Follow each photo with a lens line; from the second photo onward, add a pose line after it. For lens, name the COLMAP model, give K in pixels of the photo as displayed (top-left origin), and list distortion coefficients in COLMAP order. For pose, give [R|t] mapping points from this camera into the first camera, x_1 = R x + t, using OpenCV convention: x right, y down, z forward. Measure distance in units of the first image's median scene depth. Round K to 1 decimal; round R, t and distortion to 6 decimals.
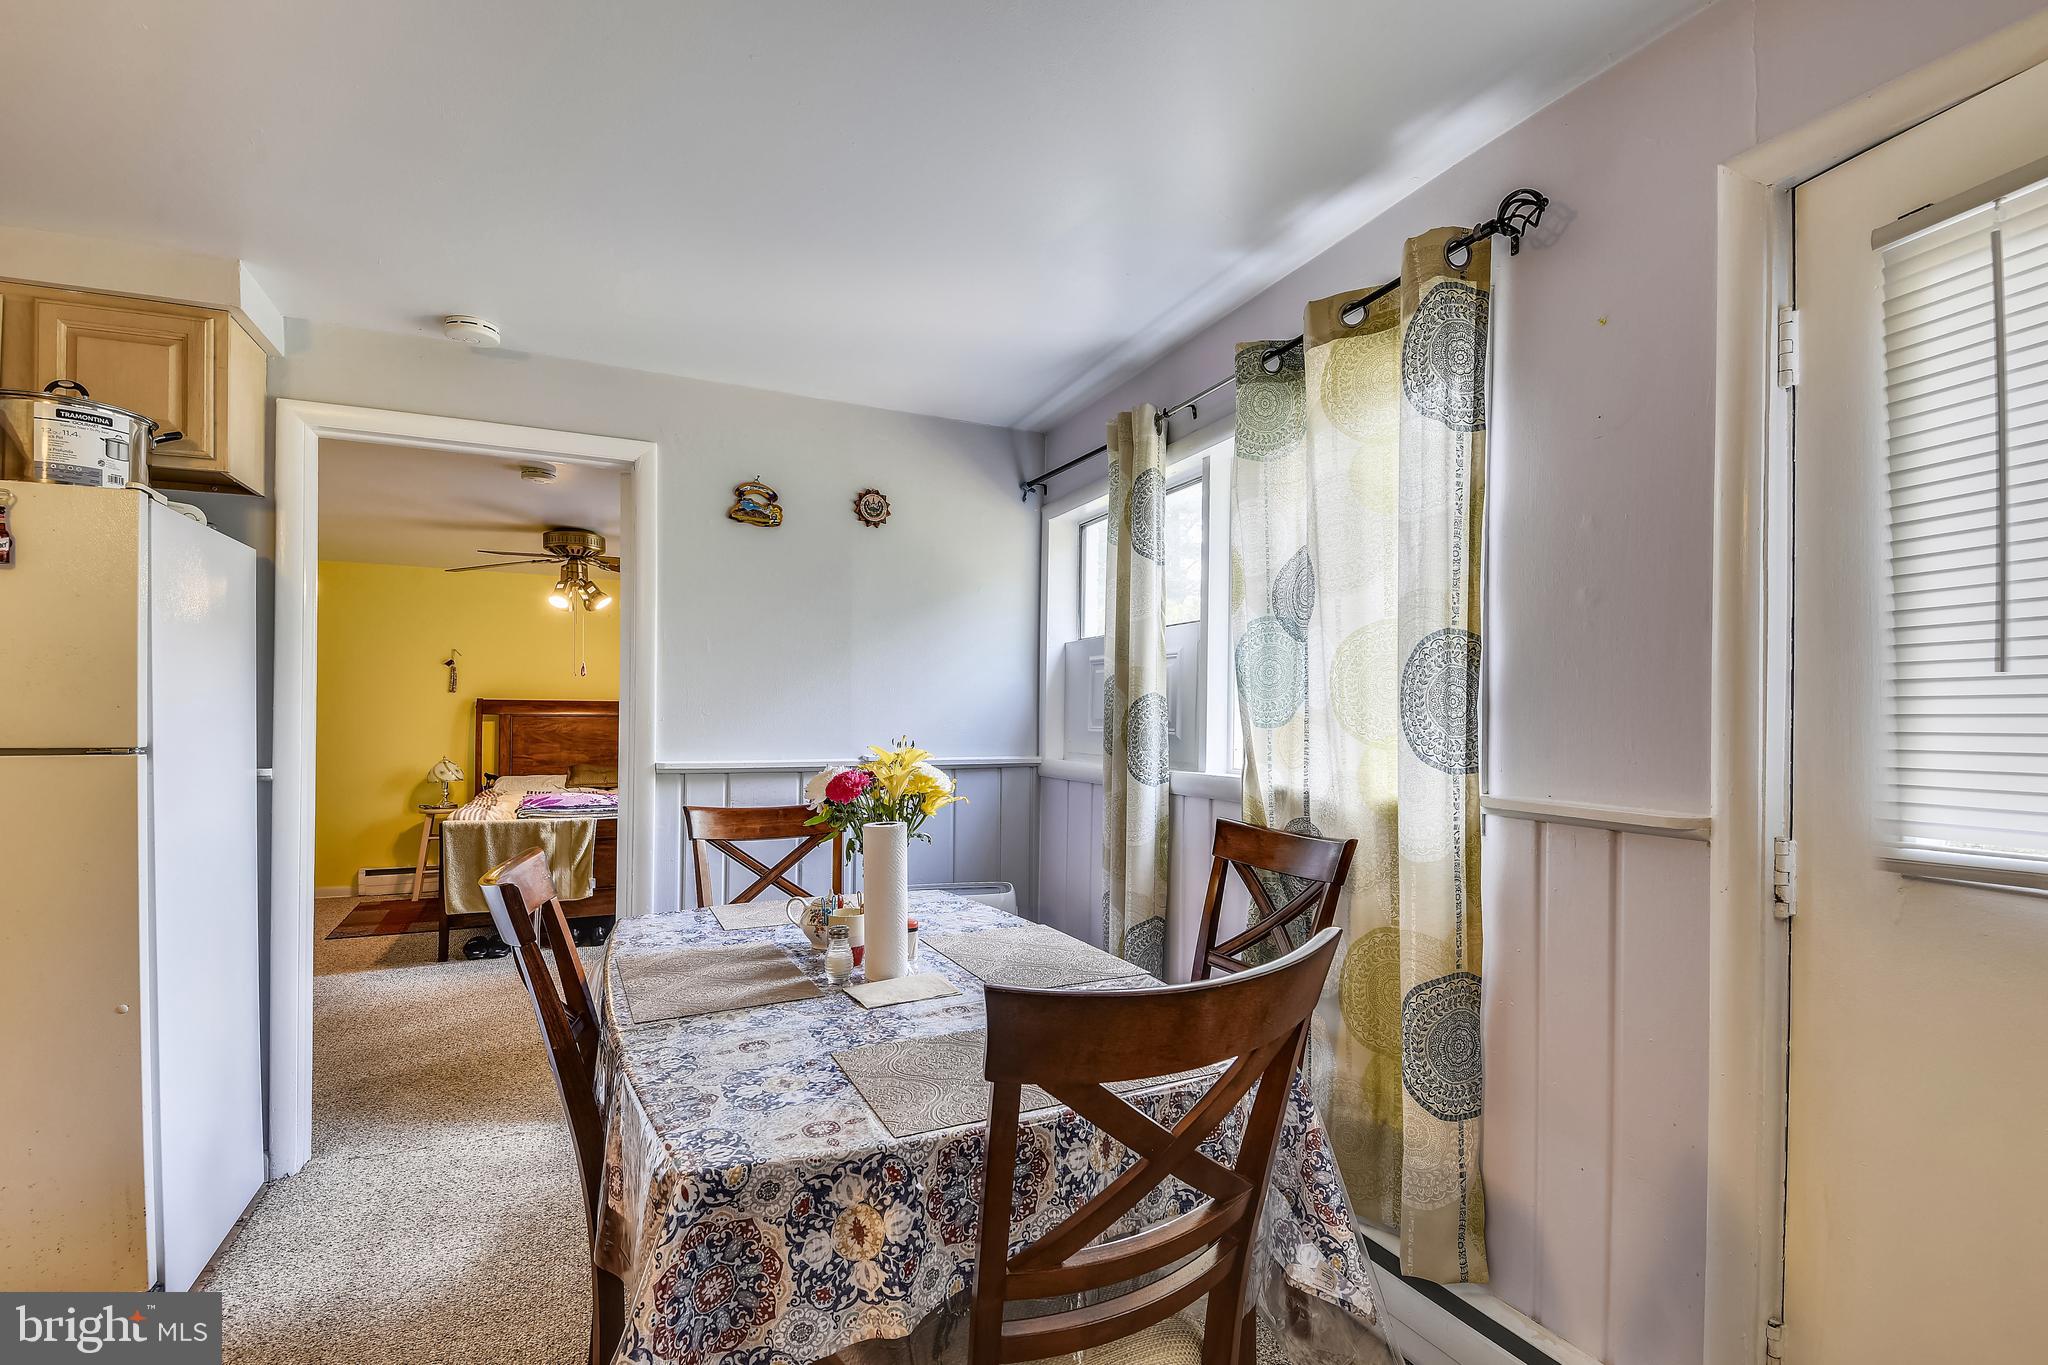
lens RADIAL K [[939.5, 0, 1068.9], [0, 939.5, 715.4], [0, 0, 1]] dist [-0.004407, -0.007278]
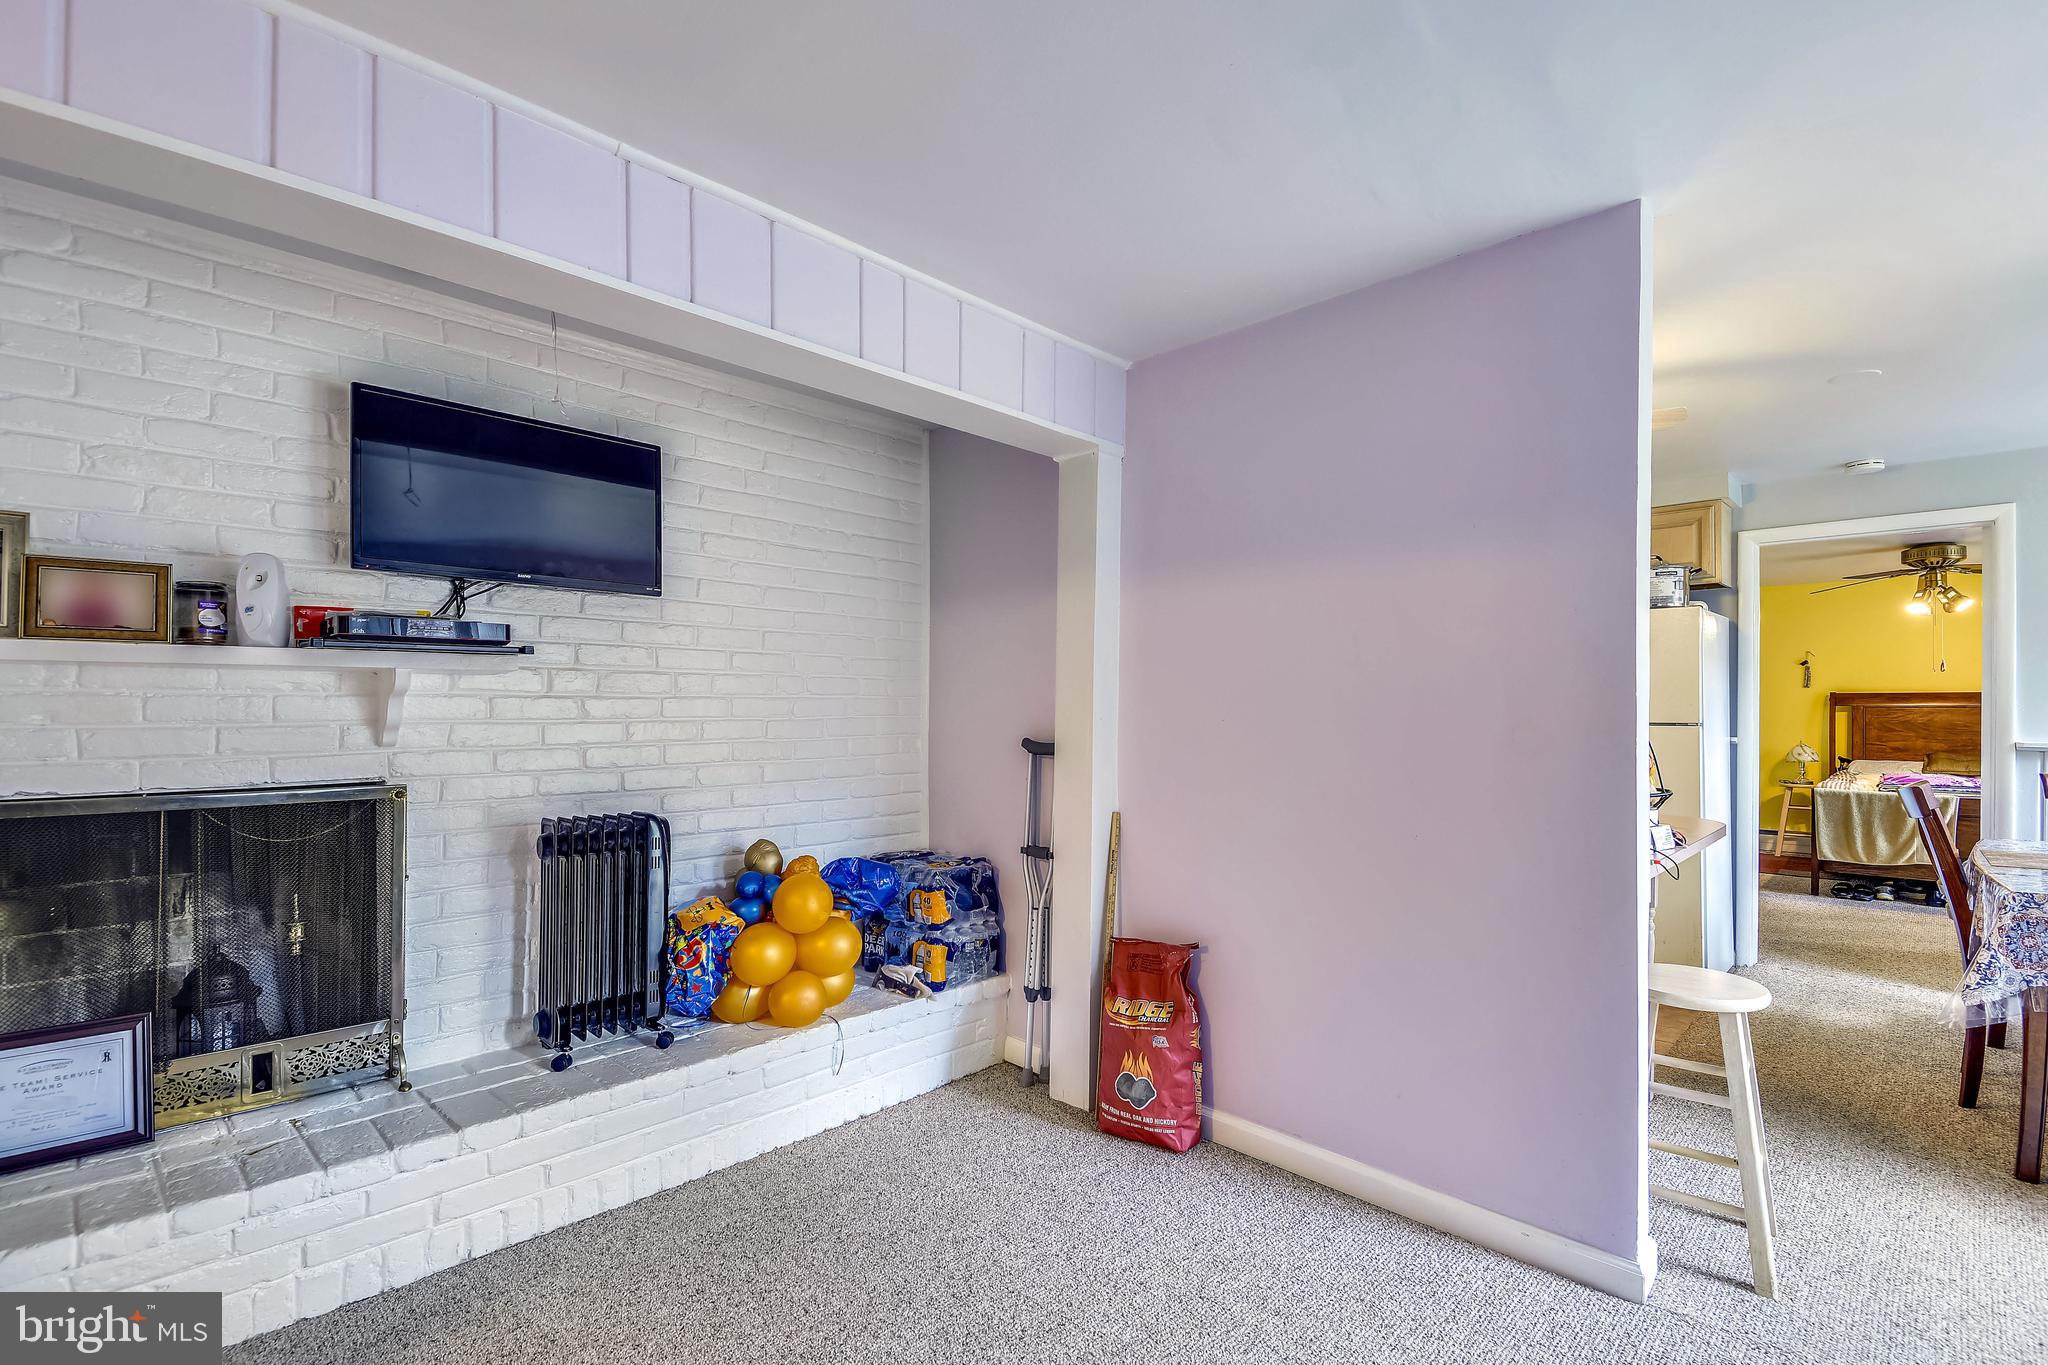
lens RADIAL K [[939.5, 0, 1014.5], [0, 939.5, 711.5], [0, 0, 1]] dist [-0.004407, -0.007278]
pose [[0.309899, -0.002959, -0.950765, 0.200631], [0.007912, 0.999969, -0.000534, -0.002310], [0.950737, -0.007357, 0.309912, -0.415164]]
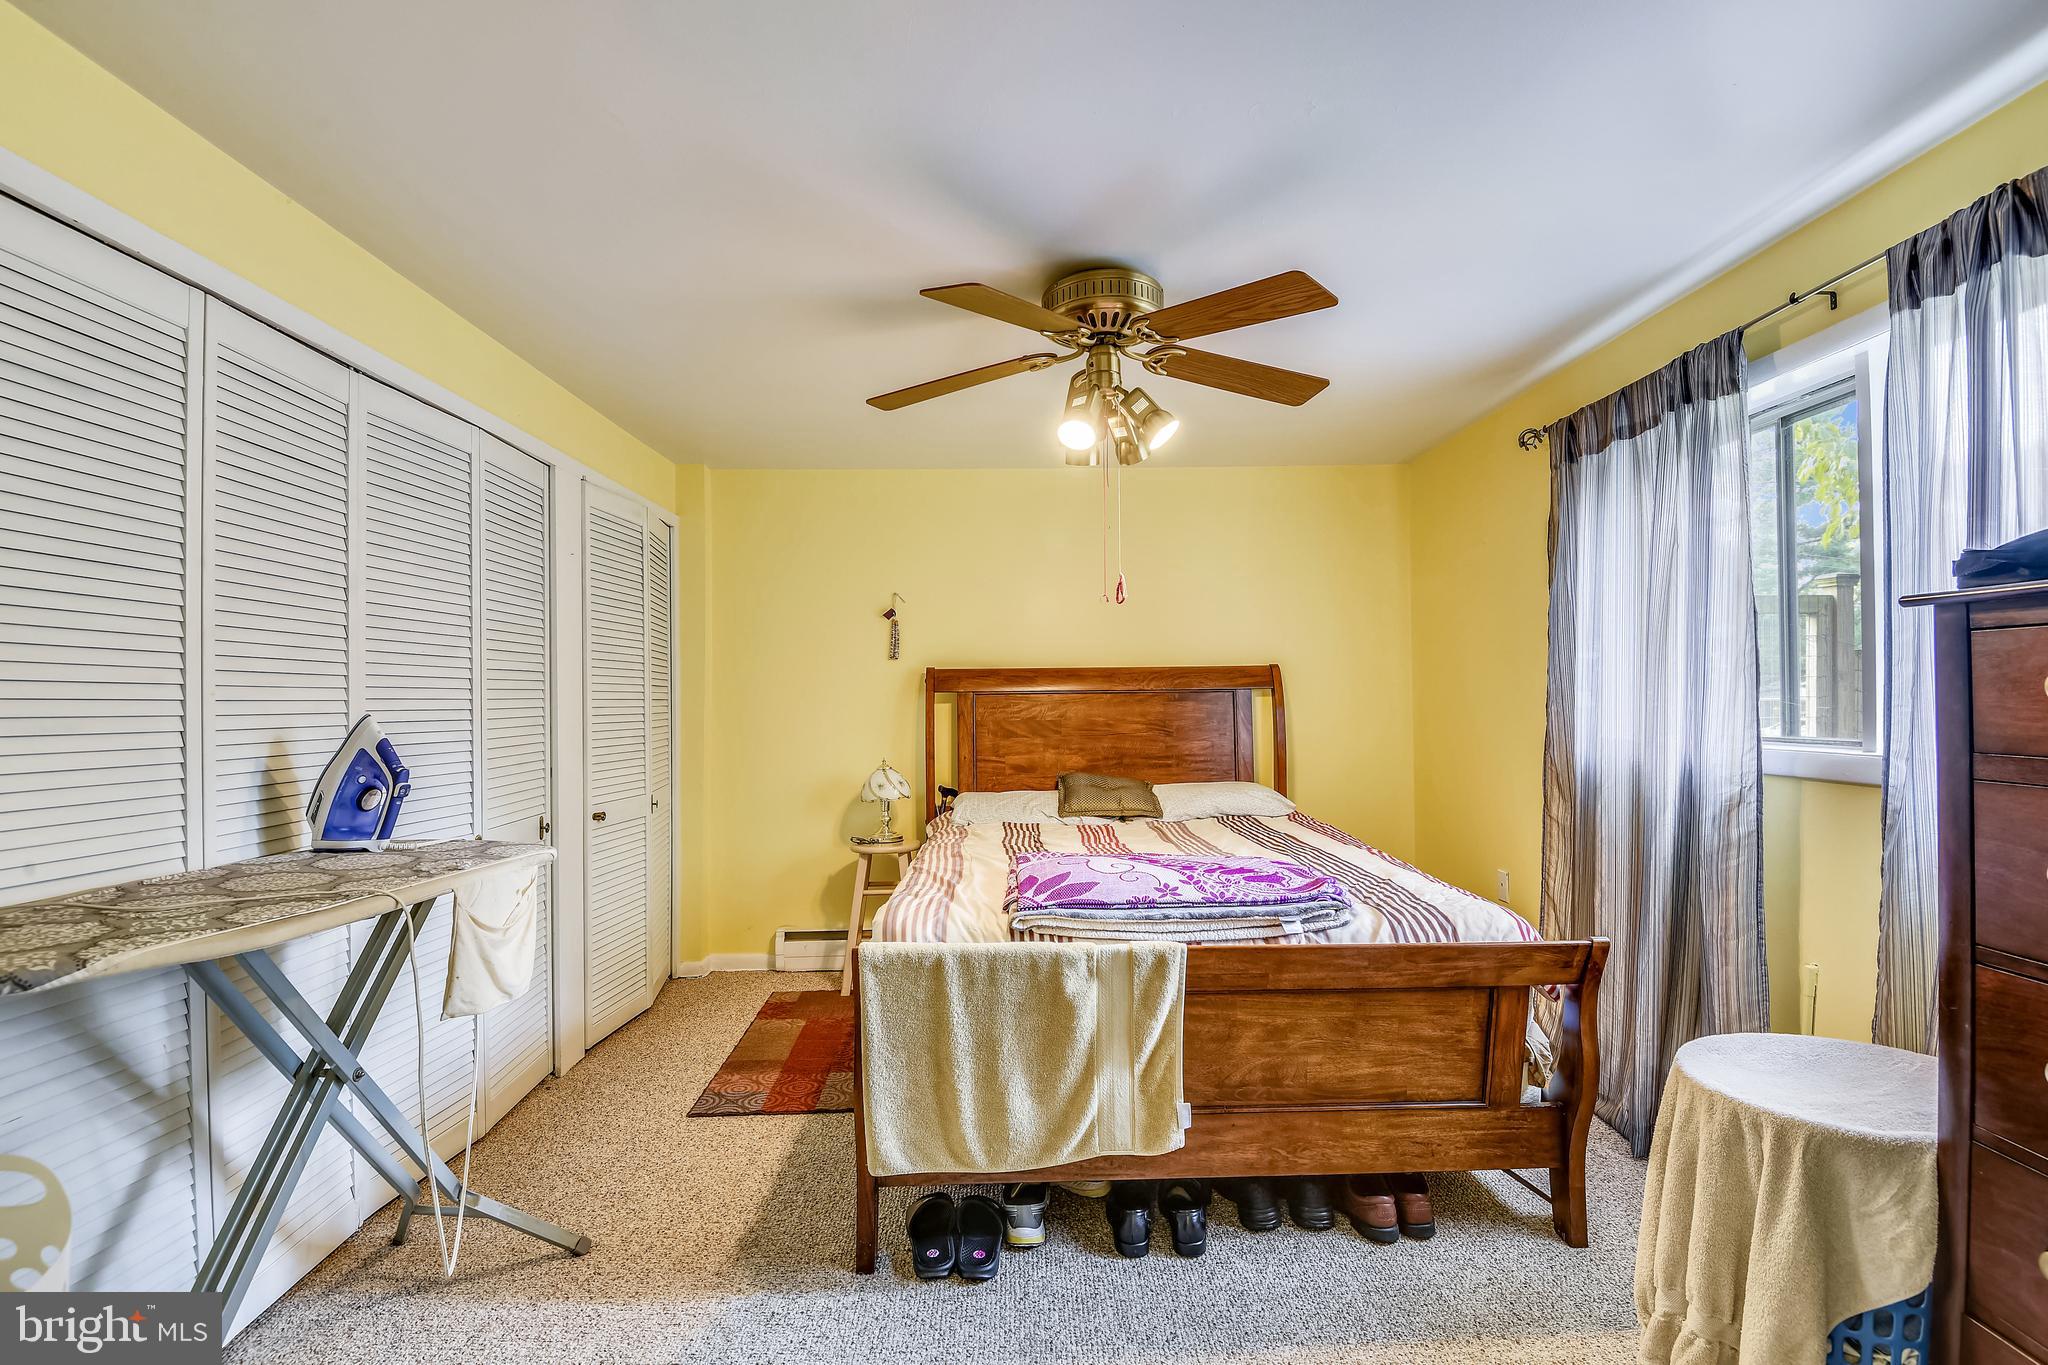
lens RADIAL K [[939.5, 0, 1025.3], [0, 939.5, 695.1], [0, 0, 1]] dist [-0.004407, -0.007278]
pose [[0.895335, -0.015384, -0.445127, -0.365191], [0.016460, 0.999863, -0.001447, 0.003461], [0.445089, -0.006031, 0.895466, 0.580979]]
